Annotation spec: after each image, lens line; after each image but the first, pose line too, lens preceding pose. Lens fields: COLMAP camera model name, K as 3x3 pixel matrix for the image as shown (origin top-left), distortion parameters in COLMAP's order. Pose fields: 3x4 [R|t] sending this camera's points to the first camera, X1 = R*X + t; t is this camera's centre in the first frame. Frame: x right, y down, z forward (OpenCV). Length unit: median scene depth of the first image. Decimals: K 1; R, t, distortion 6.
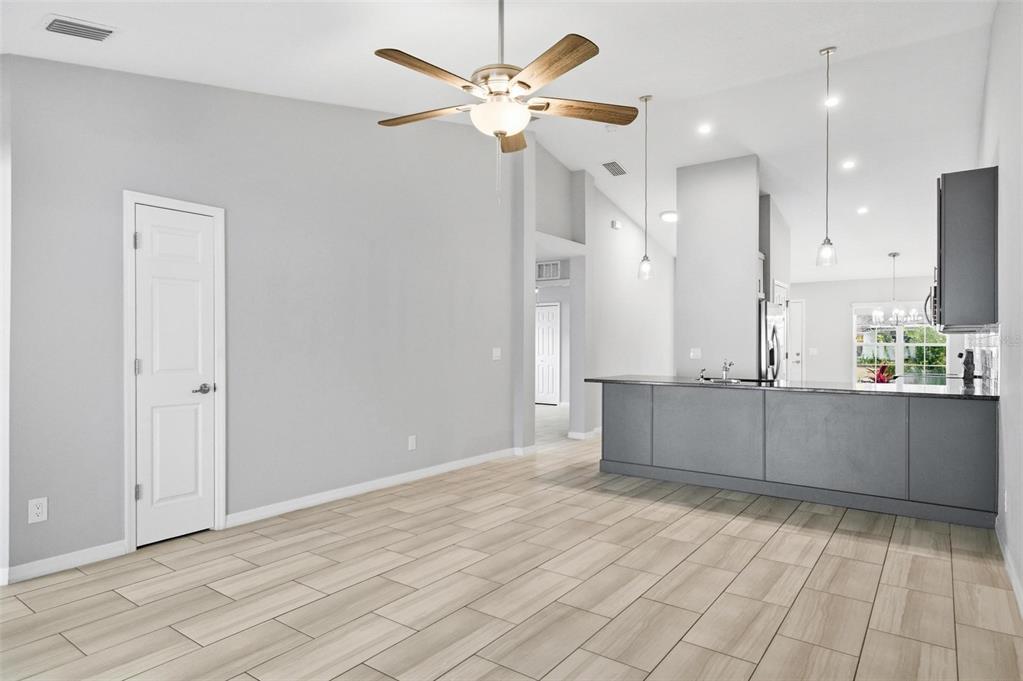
lens RADIAL K [[587.5, 0, 510.2], [0, 587.5, 345.6], [0, 0, 1]] dist [-0.007254, -0.000706]
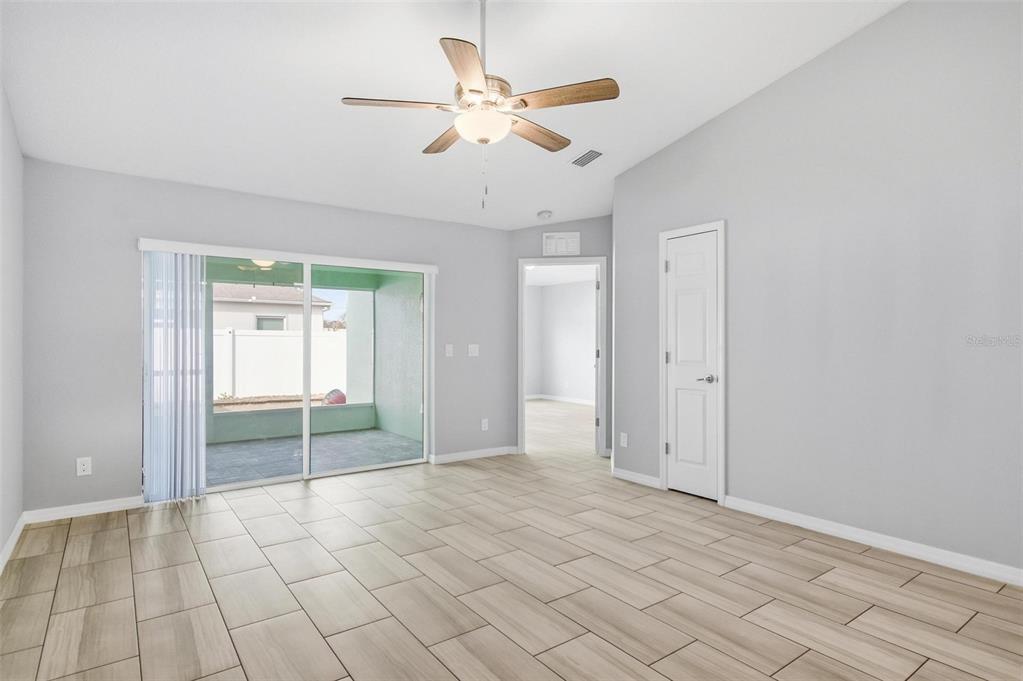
lens RADIAL K [[548.7, 0, 513.1], [0, 548.7, 342.2], [0, 0, 1]] dist [-0.000793, 0.000108]
pose [[-0.304449, -0.002635, -0.952525, 0.683101], [-0.004254, 0.999990, -0.001407, 0.003788], [0.952519, 0.003624, -0.304457, 1.013830]]
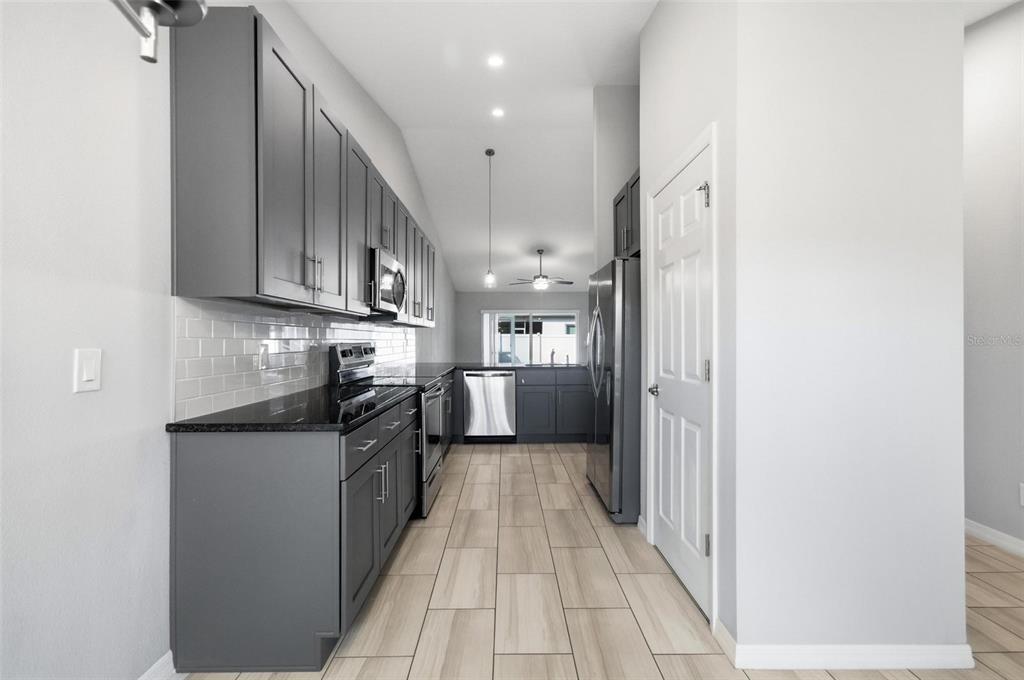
lens RADIAL K [[455.9, 0, 512.0], [0, 455.9, 340.0], [0, 0, 1]] dist [-0.000692, 0.000592]
pose [[-0.797940, -0.002253, -0.602733, 1.583393], [-0.001554, 0.999997, -0.001682, 0.005399], [0.602735, -0.000405, -0.797941, 2.604306]]
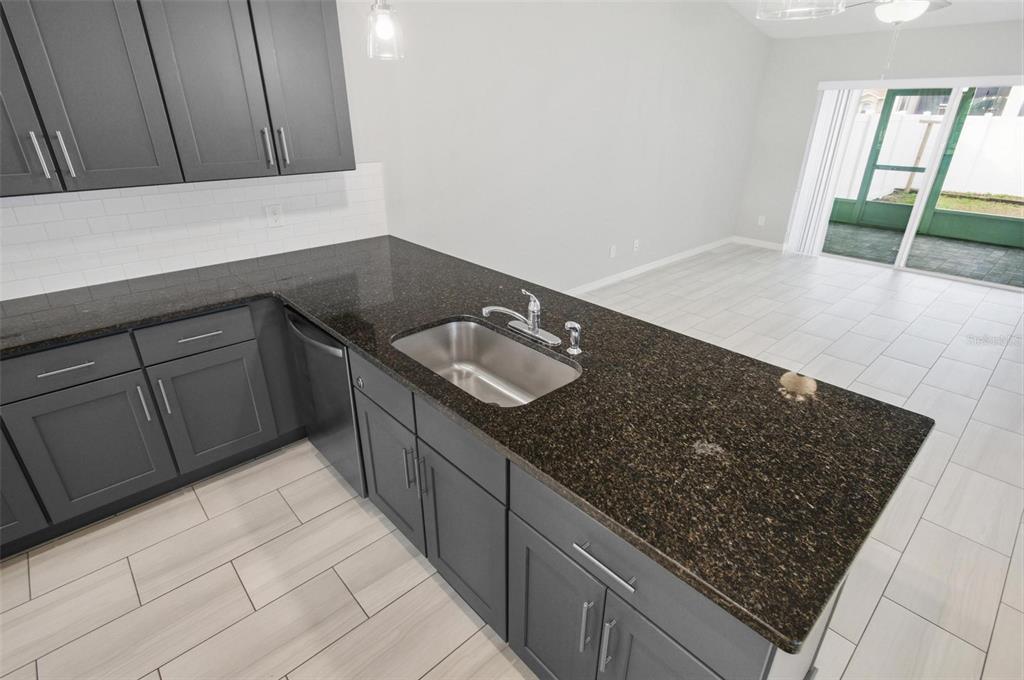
lens RADIAL K [[508.1, 0, 513.2], [0, 508.1, 338.2], [0, 0, 1]] dist [0.002416, 0.002677]
pose [[-0.980487, -0.088922, 0.175324, 0.448432], [-0.007870, 0.908889, 0.416964, -0.133701], [-0.196427, 0.407448, -0.891854, 1.922858]]
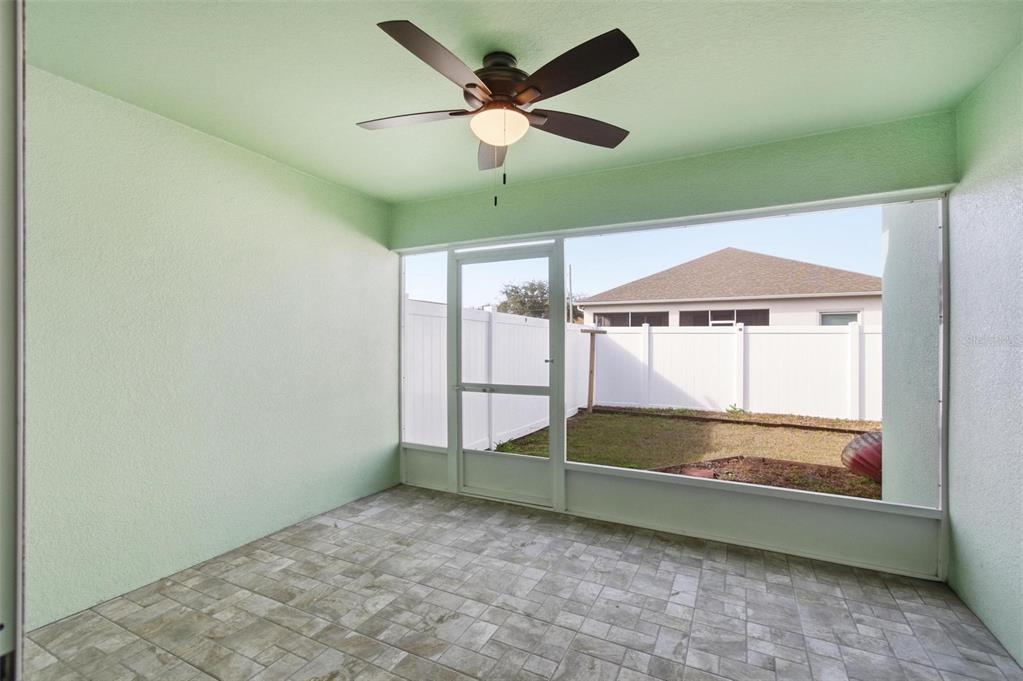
lens RADIAL K [[455.4, 0, 511.5], [0, 455.4, 340.5], [0, 0, 1]] dist [-0.000692, 0.000592]
pose [[-0.985970, -0.002486, -0.166902, -0.643149], [-0.002430, 0.999997, -0.000539, 0.002728], [0.166902, -0.000125, -0.985973, 0.281774]]
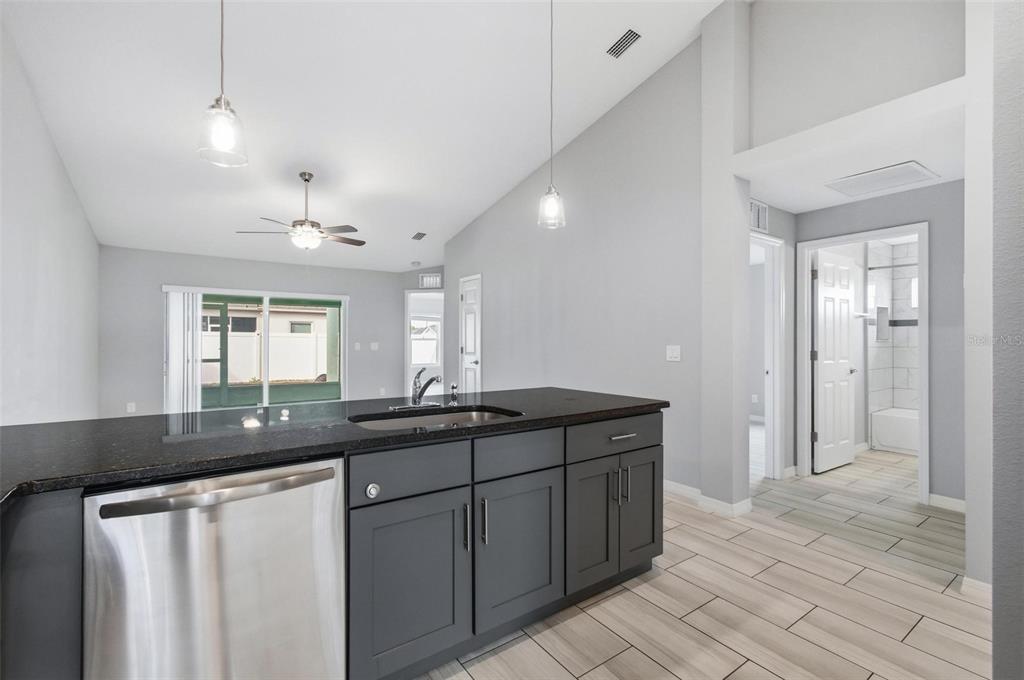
lens RADIAL K [[455.9, 0, 512.0], [0, 455.9, 340.0], [0, 0, 1]] dist [-0.000692, 0.000592]
pose [[-0.323322, -0.005218, -0.946275, 1.044075], [-0.003309, 0.999985, -0.004384, 0.001315], [0.946283, 0.001714, -0.323334, 1.745445]]
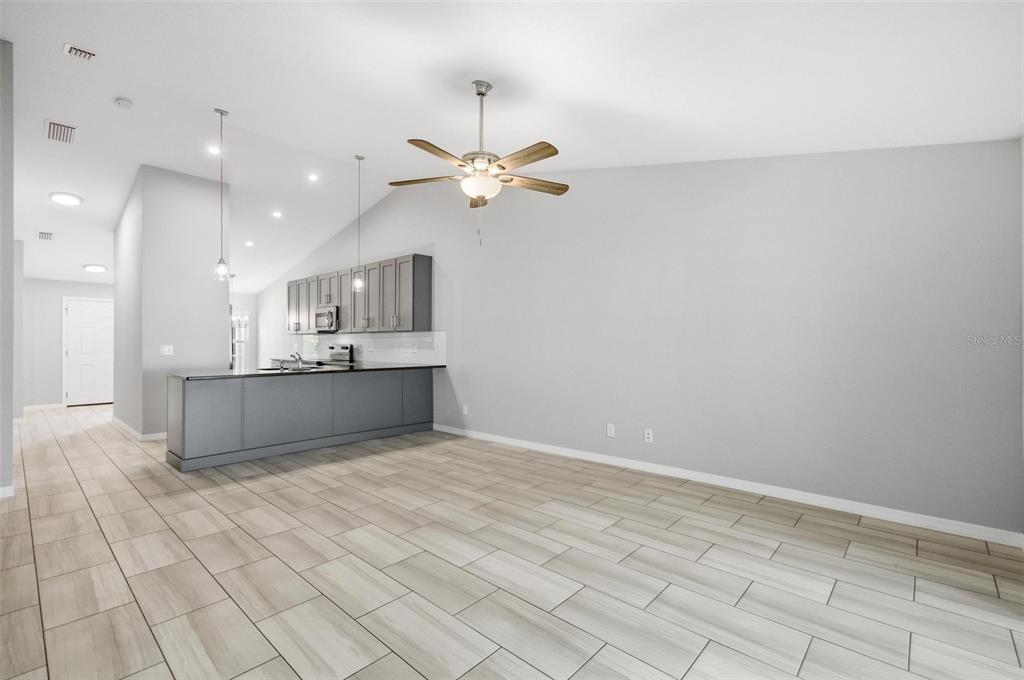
lens RADIAL K [[455.9, 0, 512.0], [0, 455.9, 340.0], [0, 0, 1]] dist [-0.000692, 0.000592]
pose [[0.103454, 0.003947, 0.994626, -0.855321], [0.002040, 0.999989, -0.004180, -0.000019], [-0.994632, 0.002462, 0.103445, 0.602220]]
